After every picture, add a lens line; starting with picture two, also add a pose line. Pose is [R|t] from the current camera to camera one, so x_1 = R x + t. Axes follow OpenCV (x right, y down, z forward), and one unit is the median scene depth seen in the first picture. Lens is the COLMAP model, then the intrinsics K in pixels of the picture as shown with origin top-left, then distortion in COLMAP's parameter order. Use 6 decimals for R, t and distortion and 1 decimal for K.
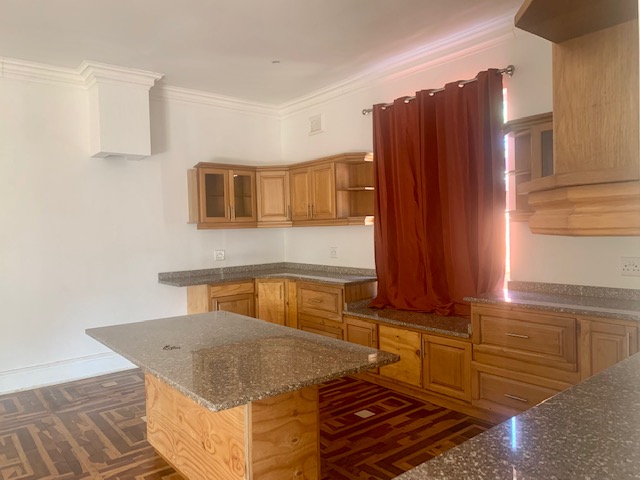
lens RADIAL K [[481.5, 0, 318.0], [0, 481.5, 244.4], [0, 0, 1]] dist [0.035460, -0.017173]
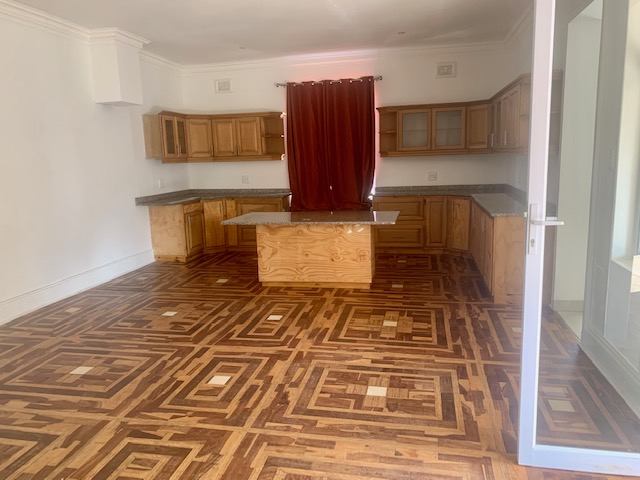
lens RADIAL K [[481.5, 0, 324.5], [0, 481.5, 238.7], [0, 0, 1]] dist [0.035460, -0.017173]
pose [[0.779261, -0.101460, 0.618432, -0.752676], [0.031171, 0.991861, 0.123447, 0.024097], [-0.625924, -0.076920, 0.776081, -0.307593]]
